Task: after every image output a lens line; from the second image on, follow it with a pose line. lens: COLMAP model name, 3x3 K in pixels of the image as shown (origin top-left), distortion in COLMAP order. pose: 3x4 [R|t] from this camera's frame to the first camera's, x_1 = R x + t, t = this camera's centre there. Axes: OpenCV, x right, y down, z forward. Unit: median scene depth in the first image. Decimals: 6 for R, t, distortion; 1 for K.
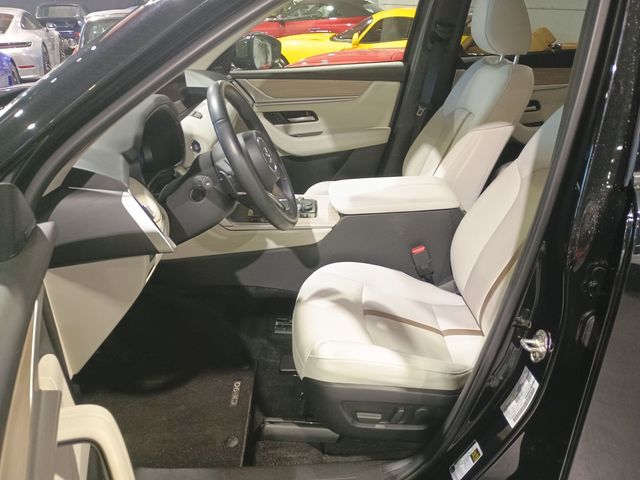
lens RADIAL K [[542.7, 0, 320.0], [0, 542.7, 240.0], [0, 0, 1]] dist [0.008182, -0.001763]
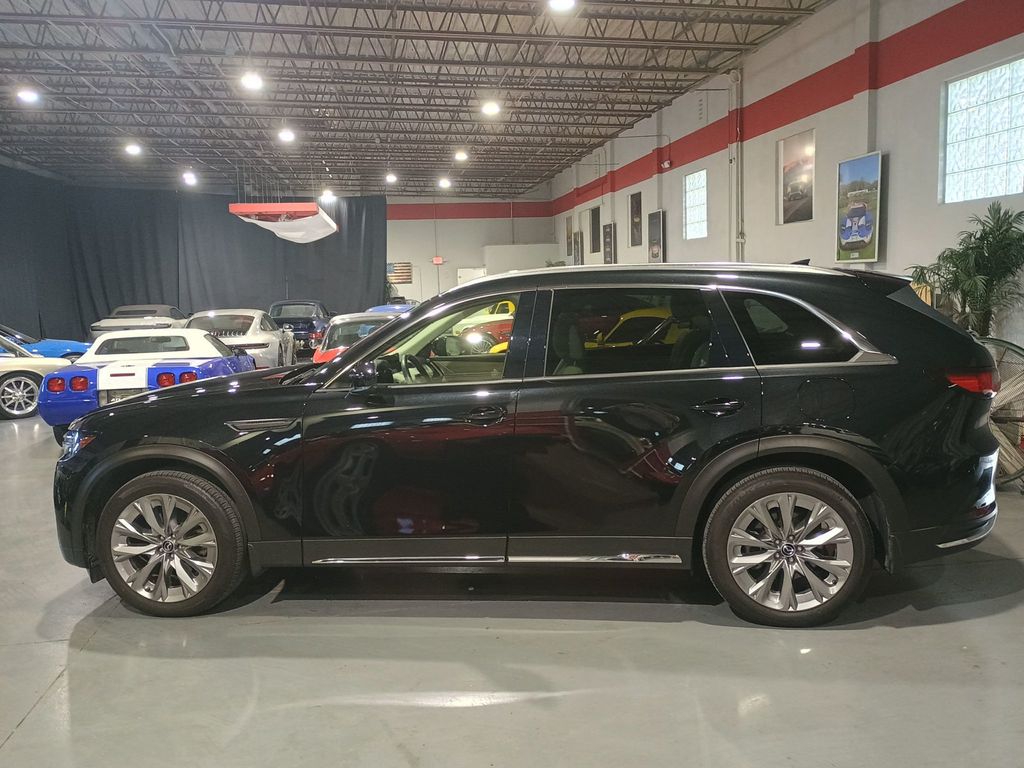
lens RADIAL K [[868.3, 0, 512.0], [0, 868.3, 384.0], [0, 0, 1]] dist [0.008182, -0.001763]
pose [[0.988920, 0.008147, -0.148224, 0.108147], [-0.052211, 0.953786, -0.295917, 0.124096], [0.138963, 0.300377, 0.943643, -0.333099]]
